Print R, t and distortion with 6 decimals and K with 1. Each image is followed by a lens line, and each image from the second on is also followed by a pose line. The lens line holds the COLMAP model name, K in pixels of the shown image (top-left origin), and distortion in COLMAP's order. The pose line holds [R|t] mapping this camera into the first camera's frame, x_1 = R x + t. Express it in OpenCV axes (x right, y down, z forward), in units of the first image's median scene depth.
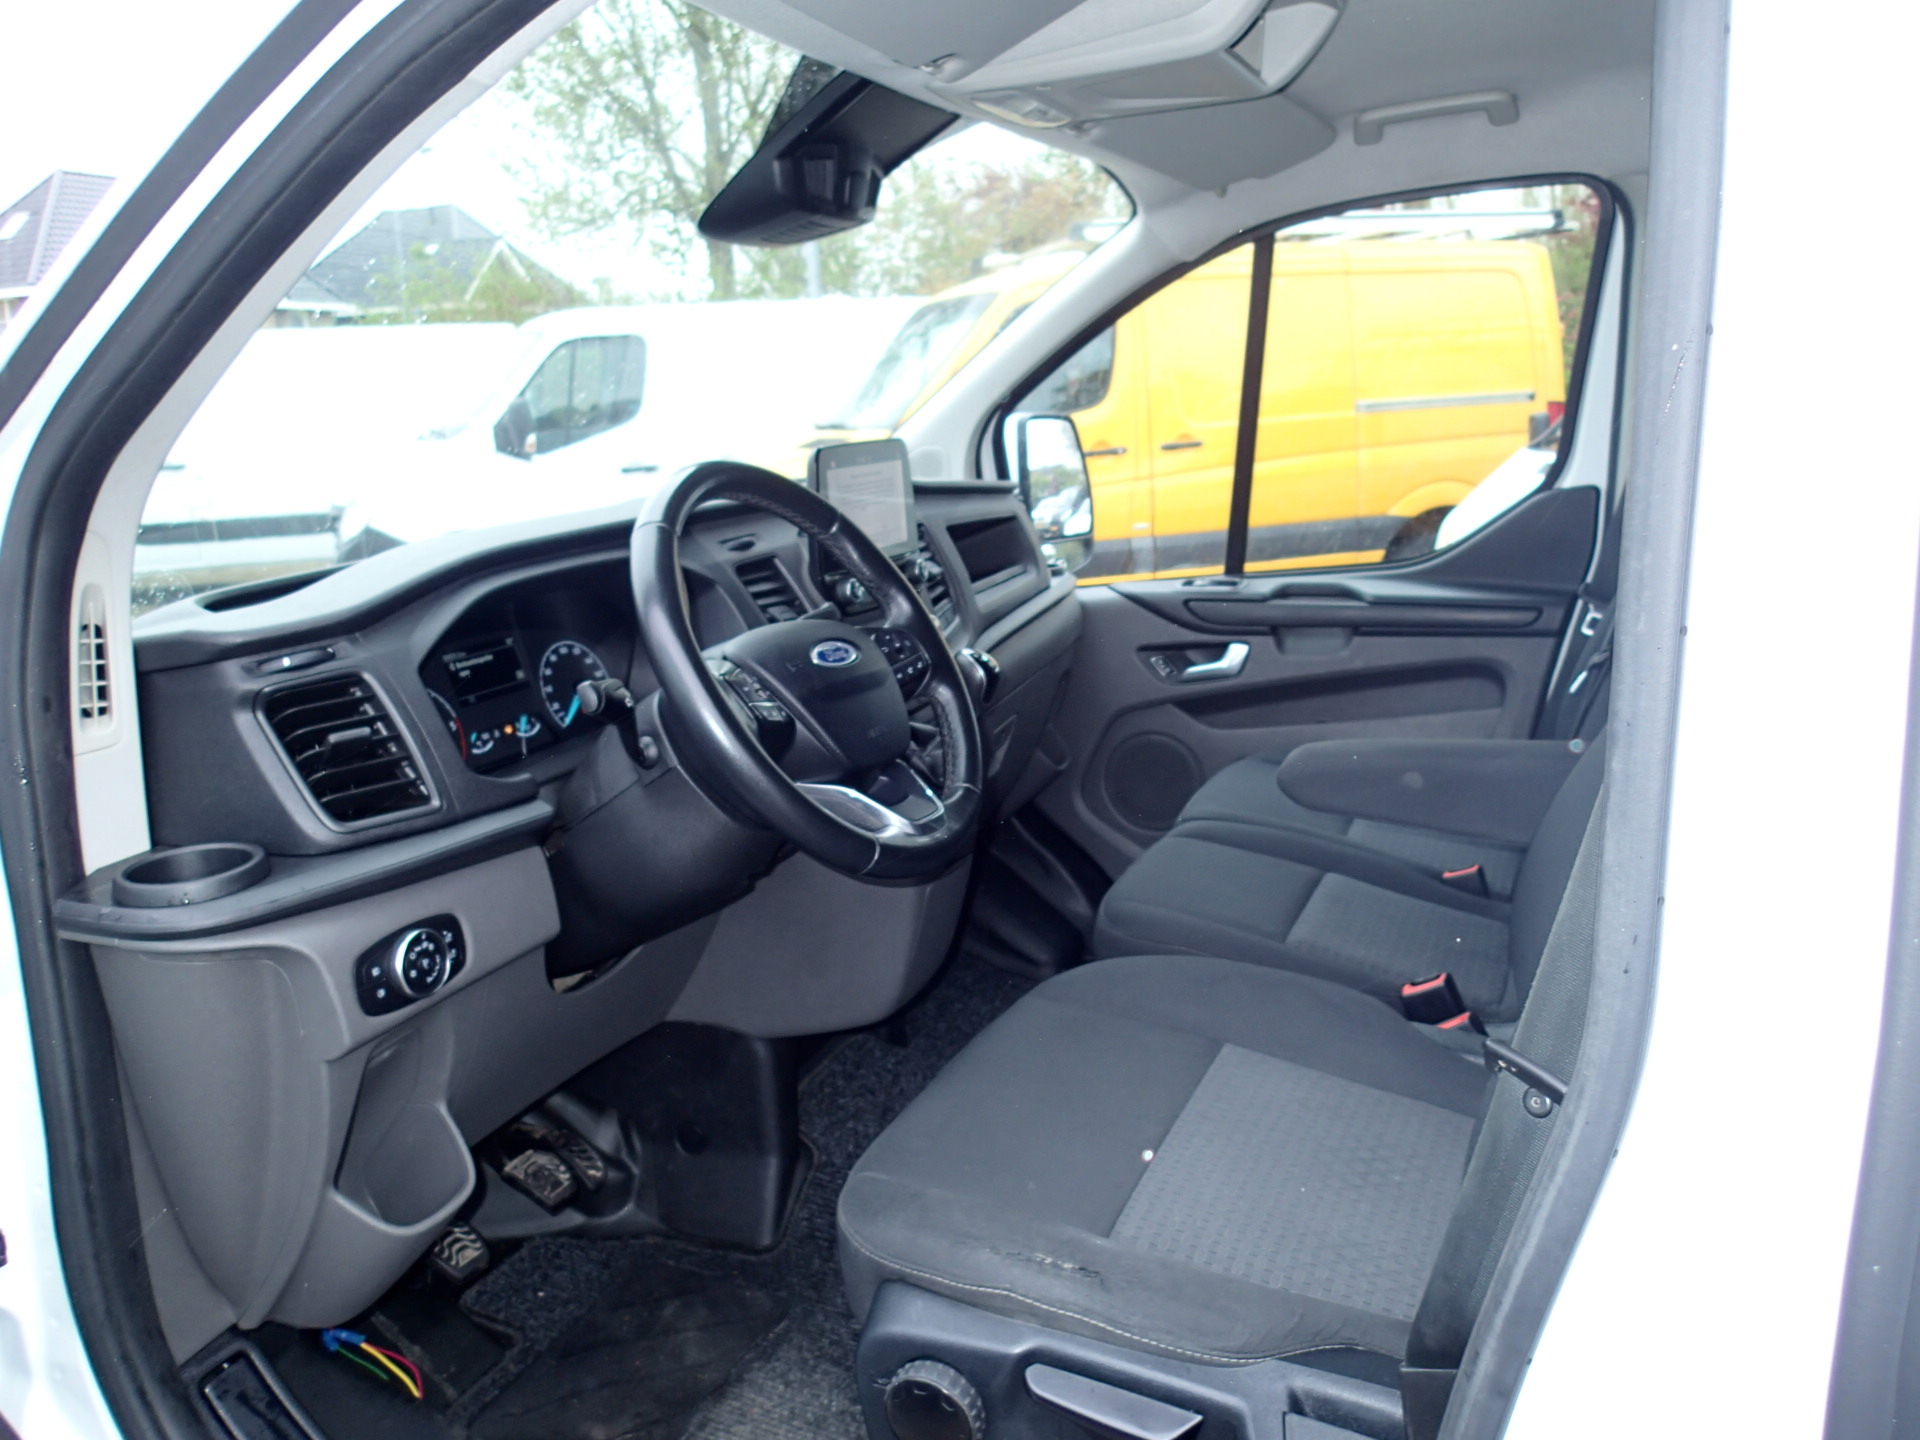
lens RADIAL K [[1429.7, 0, 977.7], [0, 1429.7, 714.2], [0, 0, 1]] dist [0.008153, -0.002083]
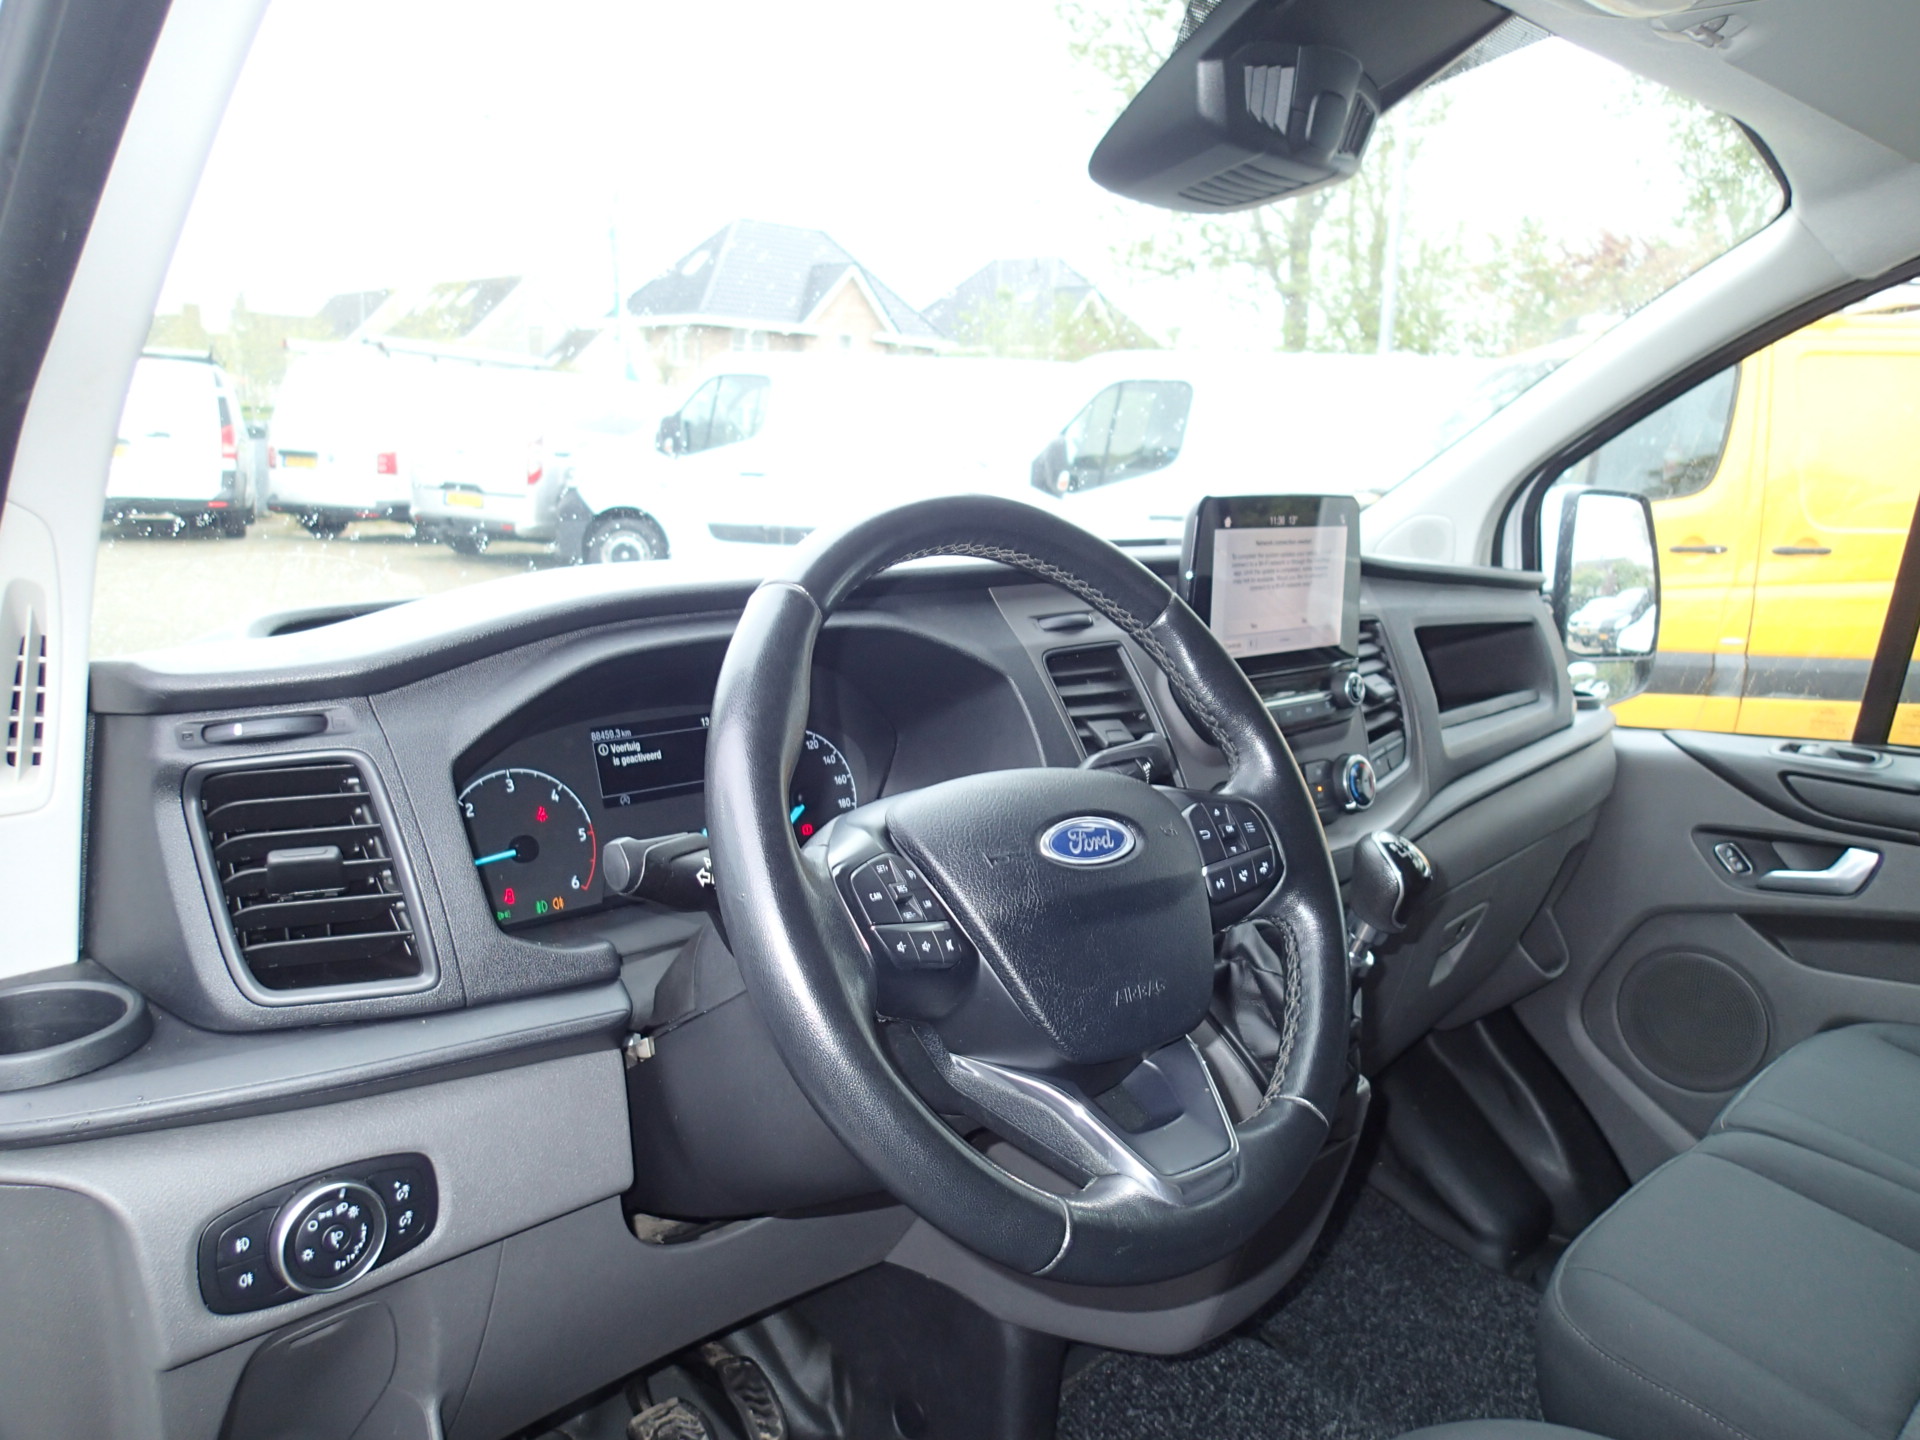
lens RADIAL K [[1429.7, 0, 977.7], [0, 1429.7, 714.2], [0, 0, 1]] dist [0.008153, -0.002083]
pose [[0.924618, 0.144154, -0.352565, 0.036386], [-0.157536, 0.987469, -0.009396, -0.054537], [0.346792, 0.064230, 0.935740, 0.303421]]
